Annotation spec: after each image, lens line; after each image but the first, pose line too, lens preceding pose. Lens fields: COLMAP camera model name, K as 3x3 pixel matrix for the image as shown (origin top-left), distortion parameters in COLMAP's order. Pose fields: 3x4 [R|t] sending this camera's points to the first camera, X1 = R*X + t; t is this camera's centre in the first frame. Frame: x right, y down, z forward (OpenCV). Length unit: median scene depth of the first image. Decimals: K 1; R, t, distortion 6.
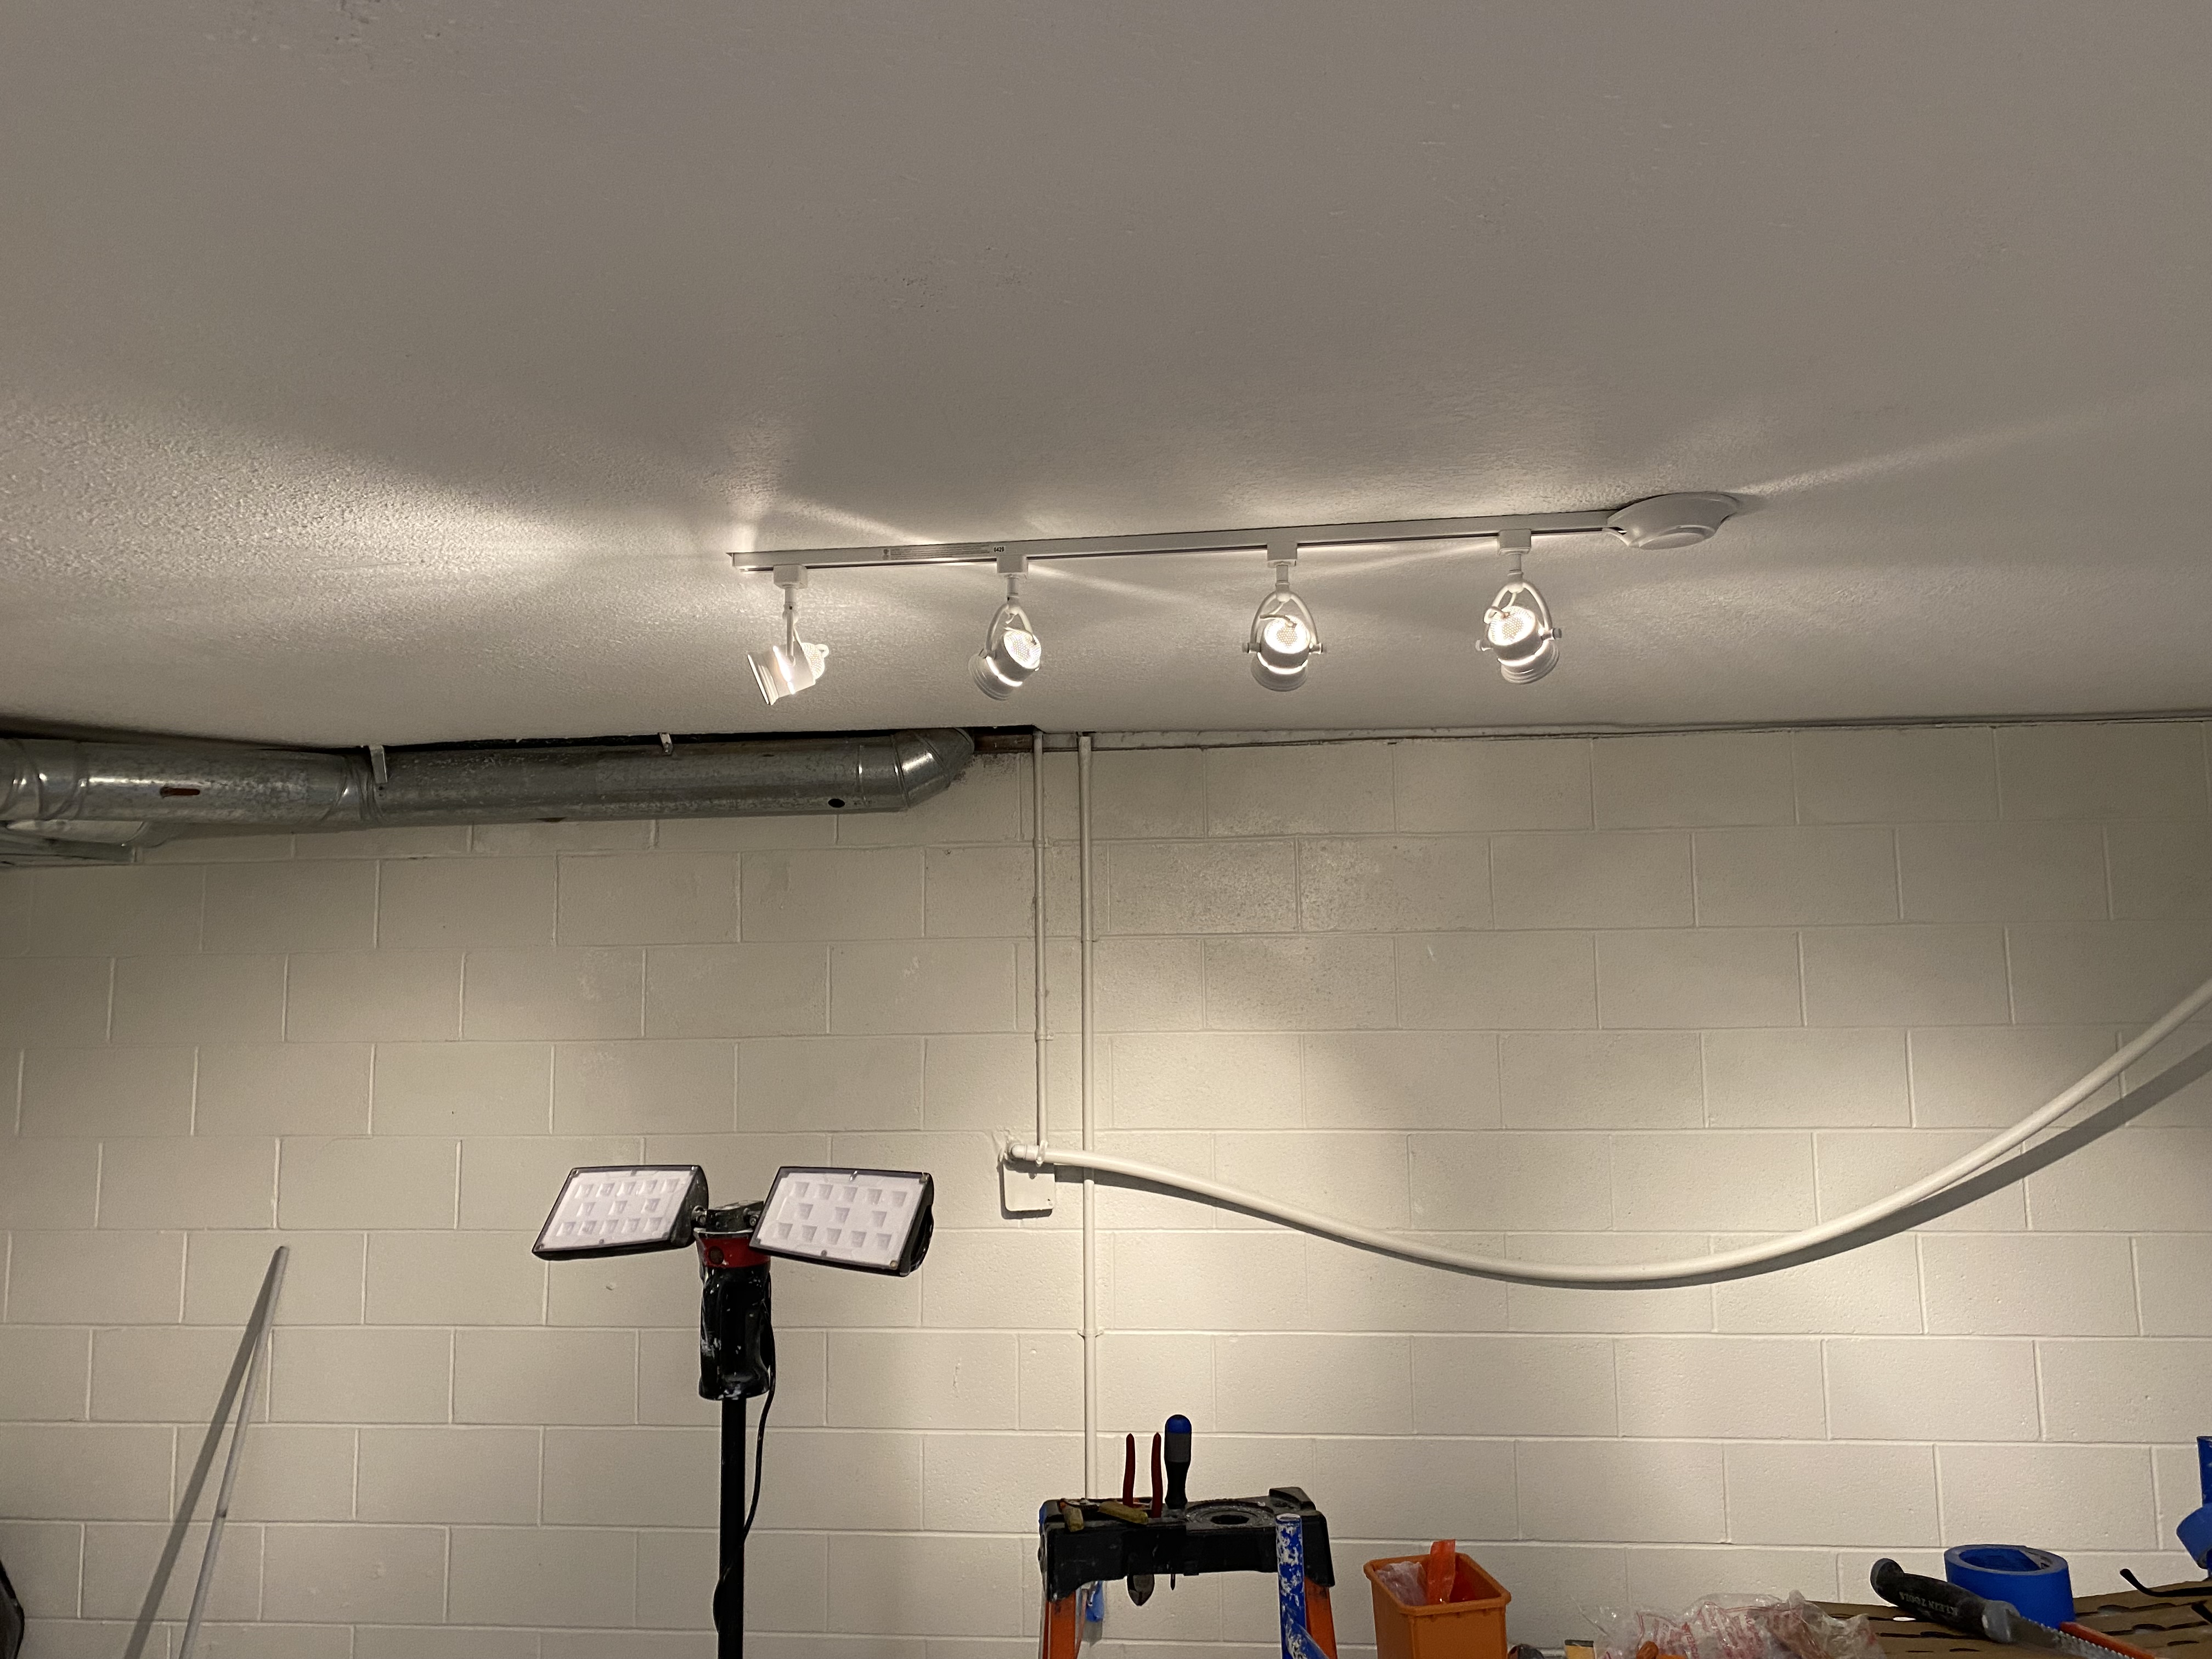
lens RADIAL K [[1680.8, 0, 1113.1], [0, 1680.8, 788.0], [0, 0, 1]] dist [0.035491, -0.027357]
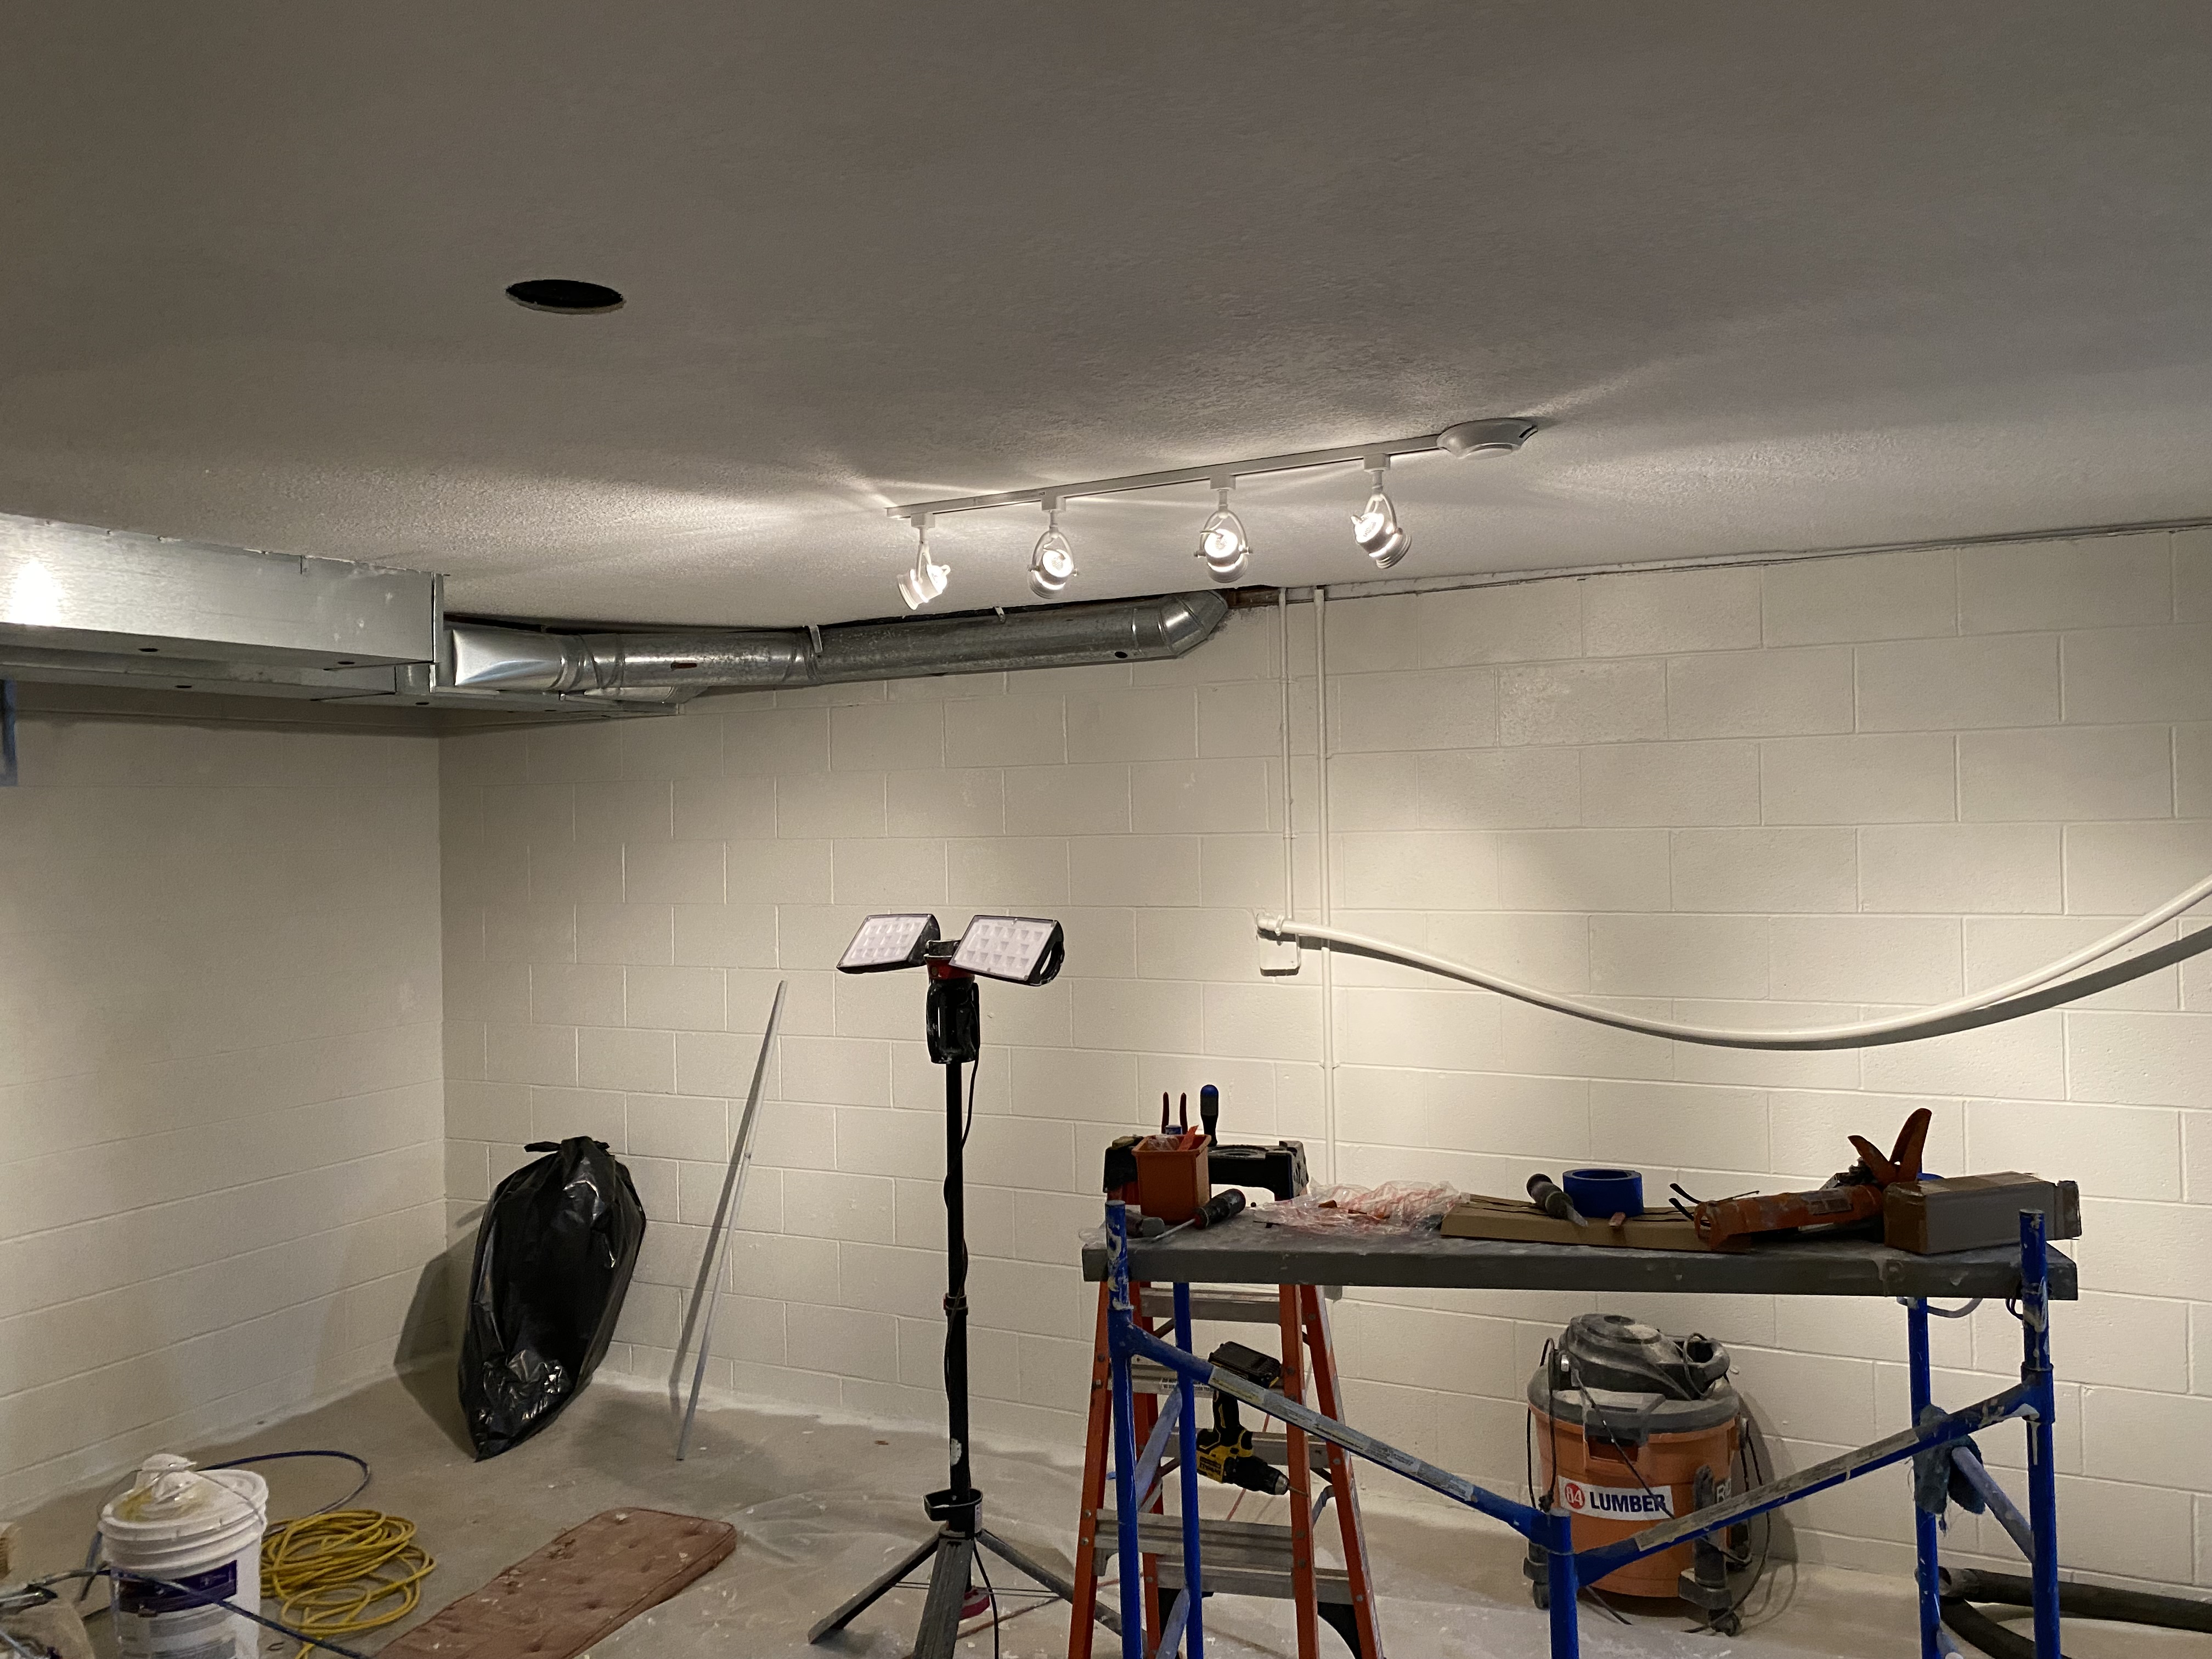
lens RADIAL K [[1680.8, 0, 1106.9], [0, 1680.8, 834.6], [0, 0, 1]] dist [0.035491, -0.027357]
pose [[0.932331, -0.002606, -0.361596, 0.290899], [0.051921, 0.990577, 0.126731, -0.018019], [0.357858, -0.136930, 0.923682, -0.207004]]
